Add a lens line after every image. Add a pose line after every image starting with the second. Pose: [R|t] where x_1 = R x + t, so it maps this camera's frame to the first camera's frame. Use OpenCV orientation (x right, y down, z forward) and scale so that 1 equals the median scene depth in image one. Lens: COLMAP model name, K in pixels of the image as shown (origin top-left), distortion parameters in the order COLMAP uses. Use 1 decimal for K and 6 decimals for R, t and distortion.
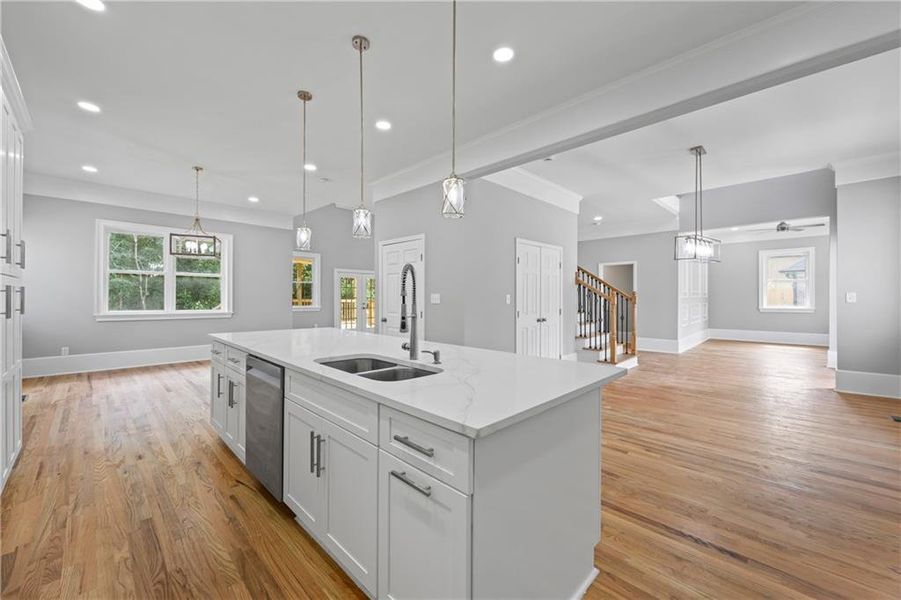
lens RADIAL K [[357.4, 0, 450.7], [0, 357.4, 300.0], [0, 0, 1]] dist [-0.004164, 0.001030]
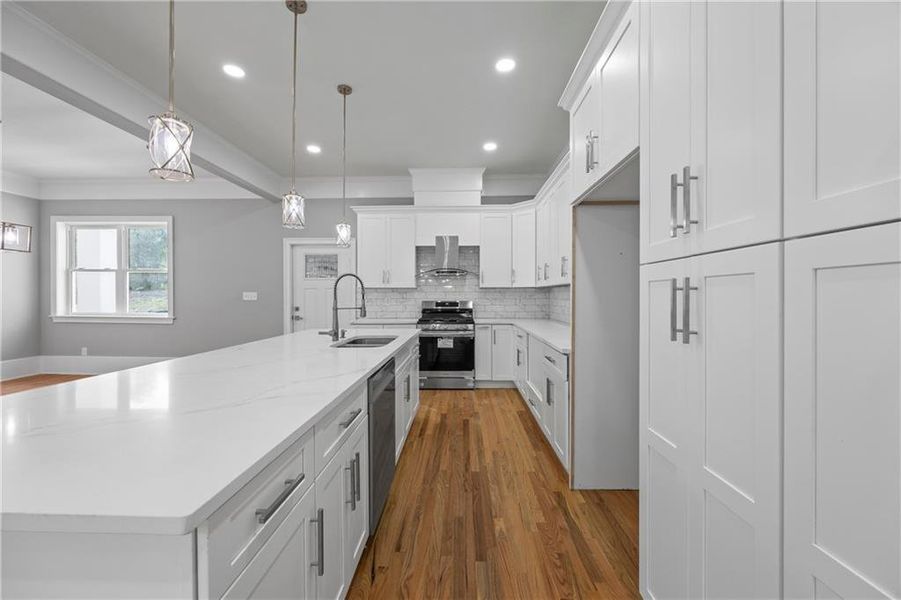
lens RADIAL K [[357.4, 0, 451.4], [0, 357.4, 298.4], [0, 0, 1]] dist [-0.004164, 0.001030]
pose [[-0.683290, -0.007859, 0.730105, -1.414001], [0.003776, 0.999891, 0.014297, -0.013128], [-0.730138, 0.012526, -0.683185, 1.616884]]
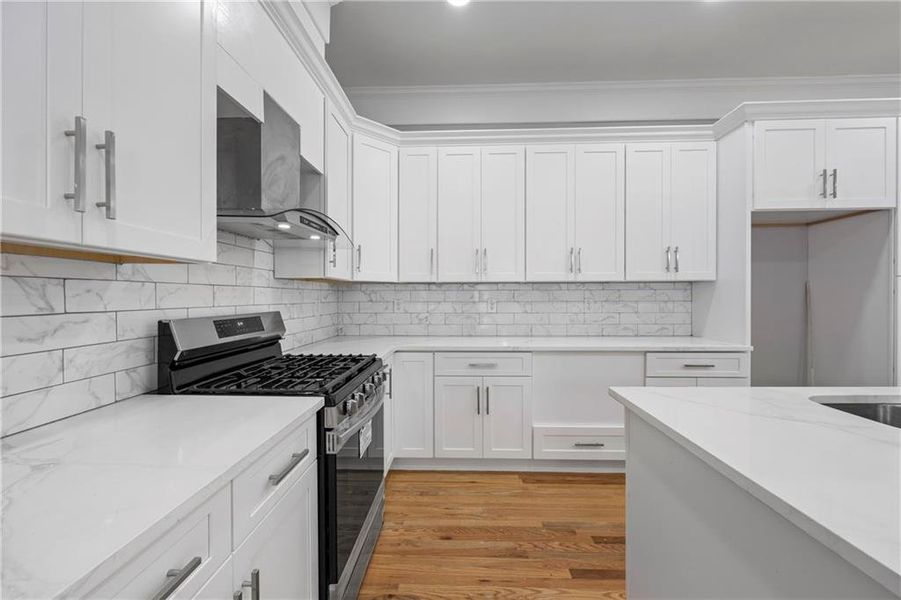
lens RADIAL K [[357.4, 0, 449.5], [0, 357.4, 298.0], [0, 0, 1]] dist [-0.004164, 0.001030]
pose [[-0.738618, 0.004493, -0.674109, 0.731169], [-0.002213, 0.999956, 0.009089, -0.002523], [0.674120, 0.008205, -0.738576, 0.758218]]
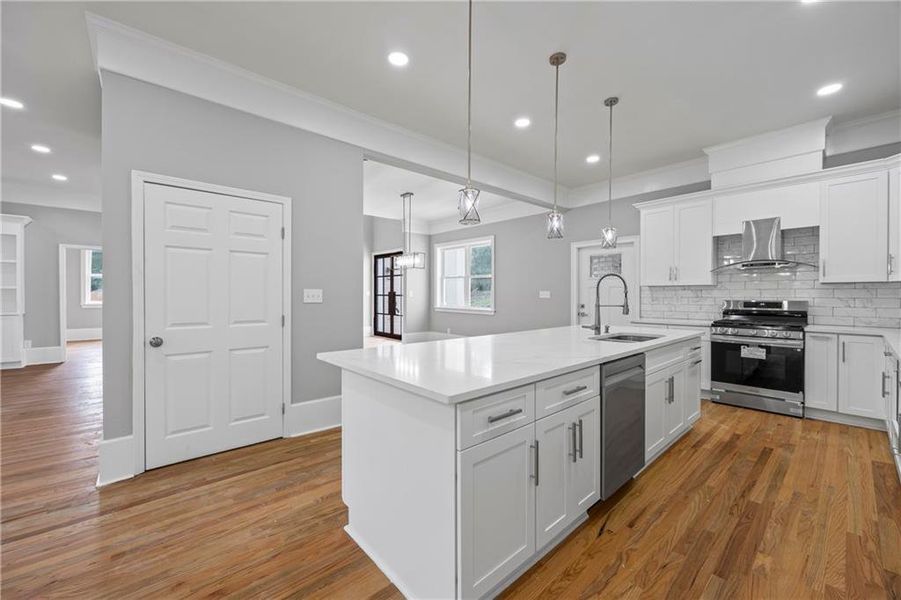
lens RADIAL K [[357.4, 0, 448.3], [0, 357.4, 297.1], [0, 0, 1]] dist [-0.004164, 0.001030]
pose [[0.063742, -0.010058, 0.997916, -1.670313], [0.008467, 0.999919, 0.009537, -0.012906], [-0.997930, 0.007841, 0.063822, 1.542481]]
